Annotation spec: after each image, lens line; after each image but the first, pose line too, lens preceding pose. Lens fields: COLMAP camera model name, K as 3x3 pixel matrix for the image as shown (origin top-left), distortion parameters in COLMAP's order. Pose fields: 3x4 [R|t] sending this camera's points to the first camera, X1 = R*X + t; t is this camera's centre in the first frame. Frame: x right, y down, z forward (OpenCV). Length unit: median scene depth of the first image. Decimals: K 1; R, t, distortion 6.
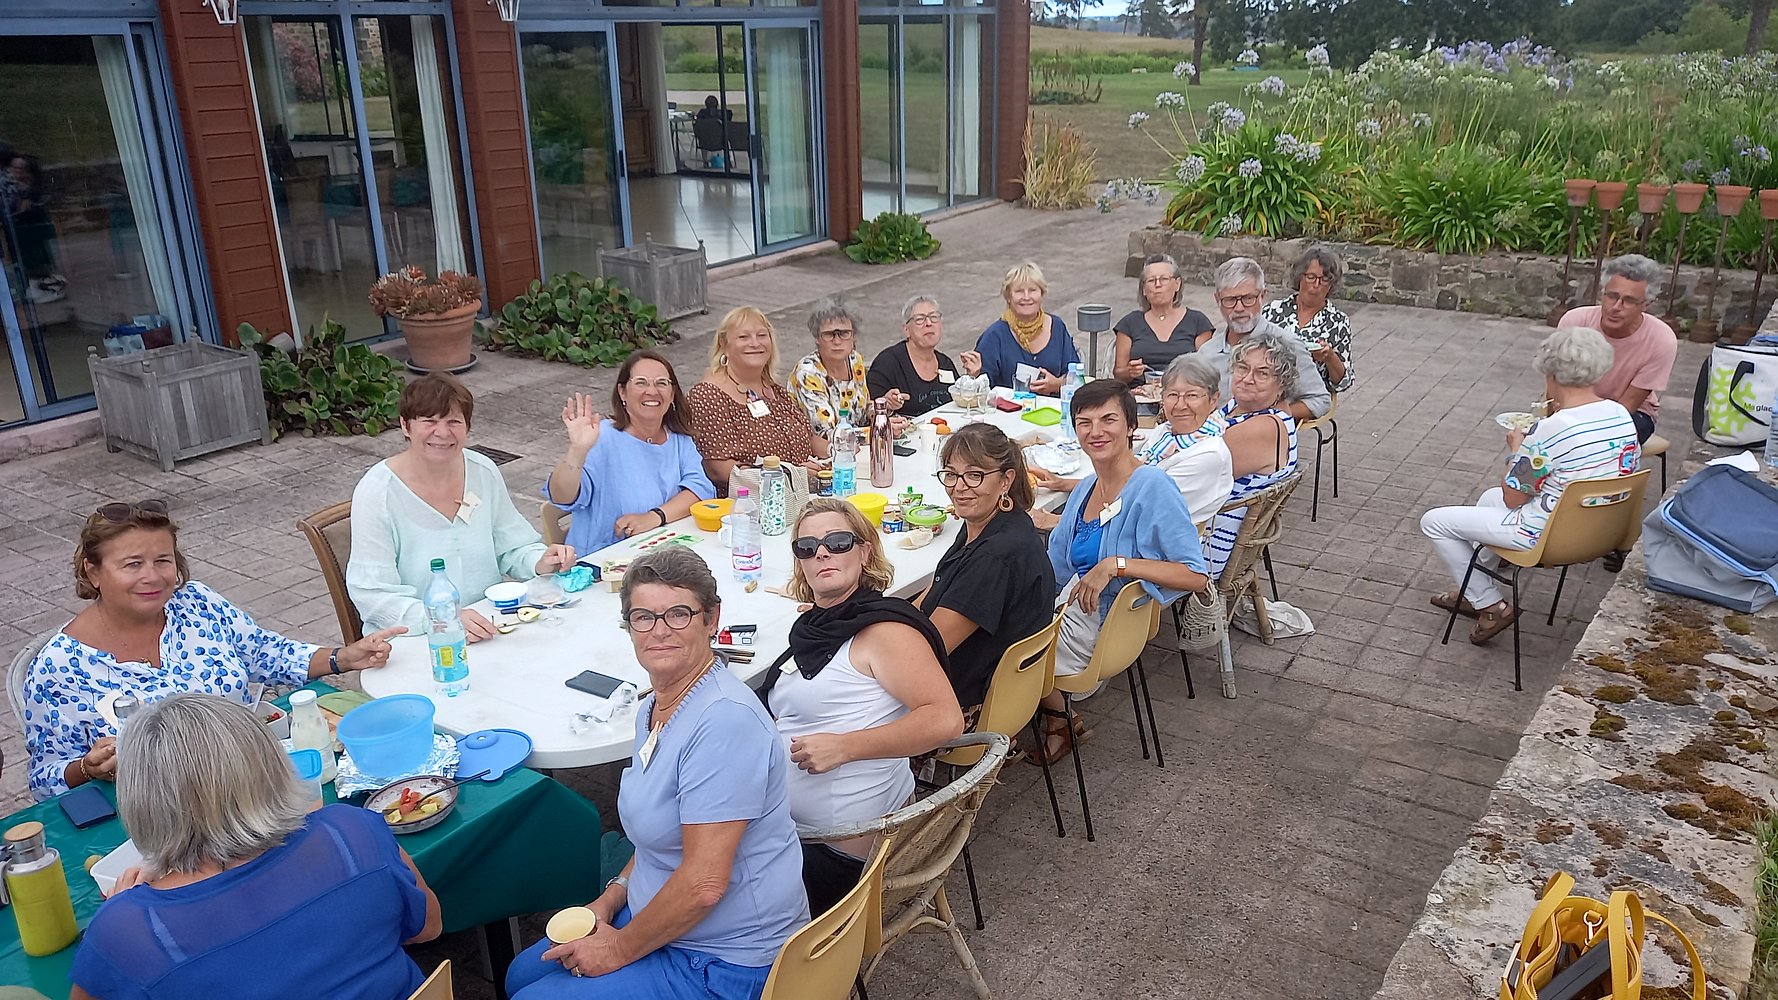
lens RADIAL K [[1316.5, 0, 886.8], [0, 1316.5, 497.8], [0, 0, 1]] dist [0.010763, 0.007335]
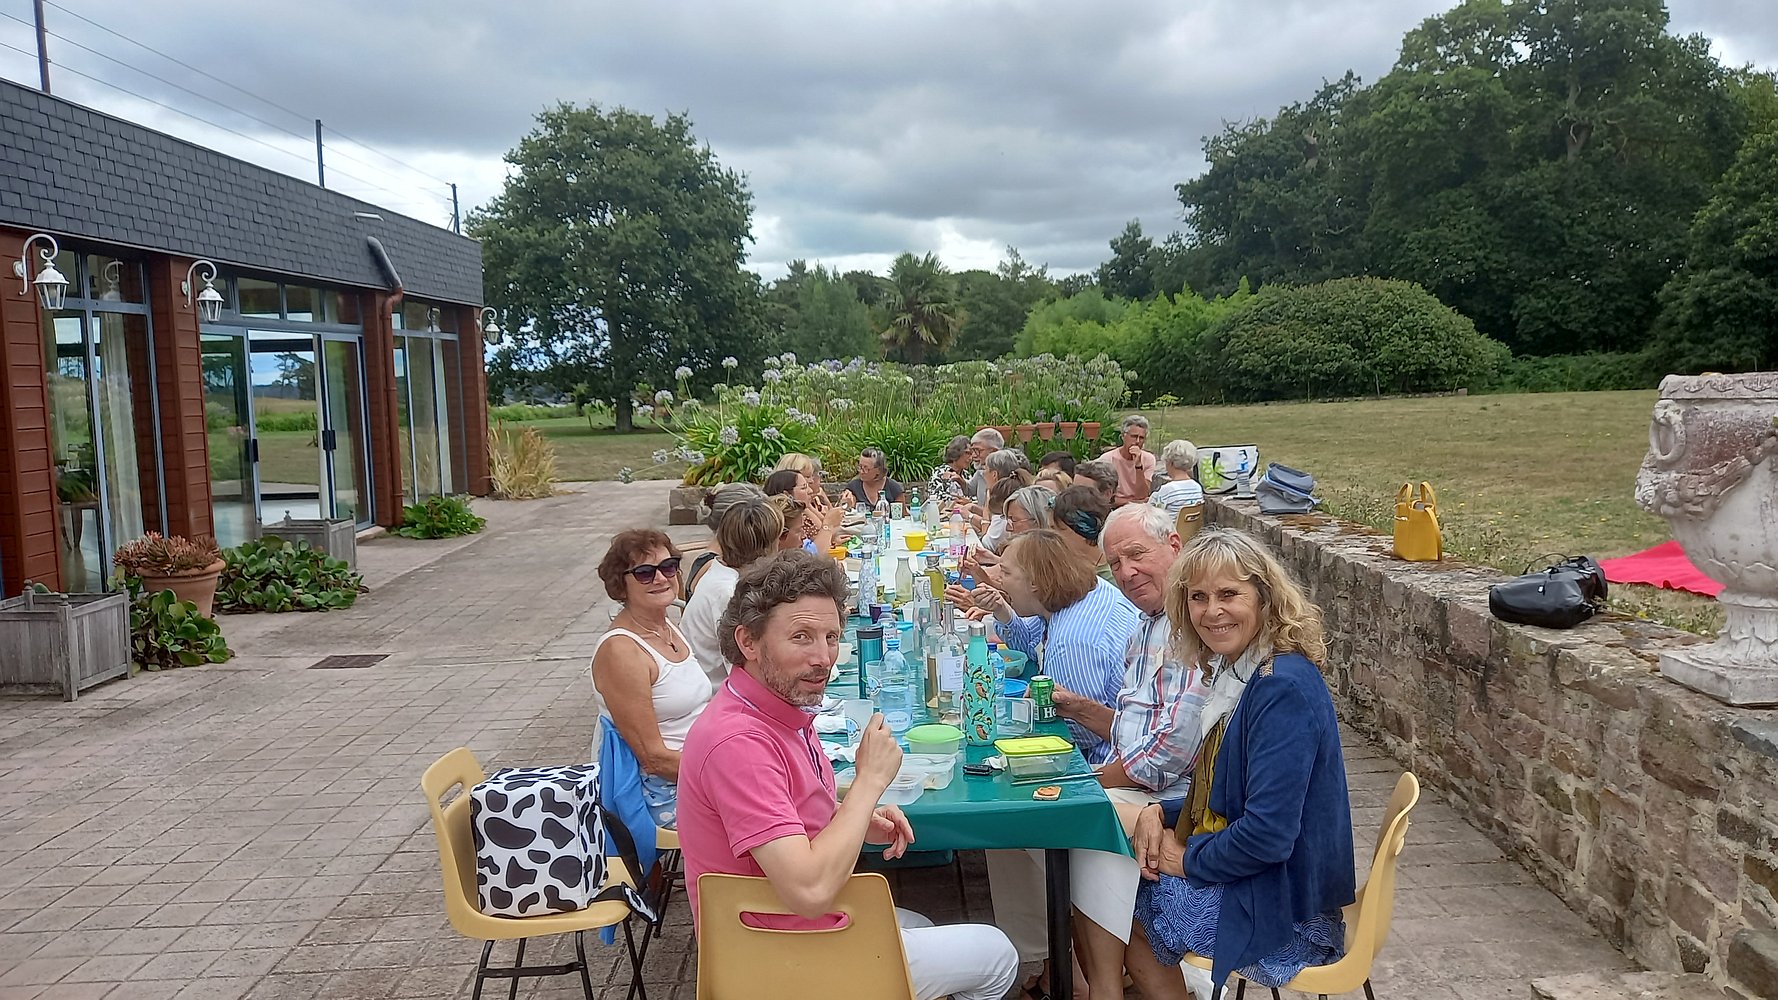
lens RADIAL K [[1316.5, 0, 893.6], [0, 1316.5, 497.9], [0, 0, 1]] dist [0.010763, 0.007335]
pose [[0.836290, -0.068001, 0.544054, -0.424291], [0.203872, 0.959699, -0.193429, 0.124054], [-0.508974, 0.272680, 0.816450, -0.186373]]
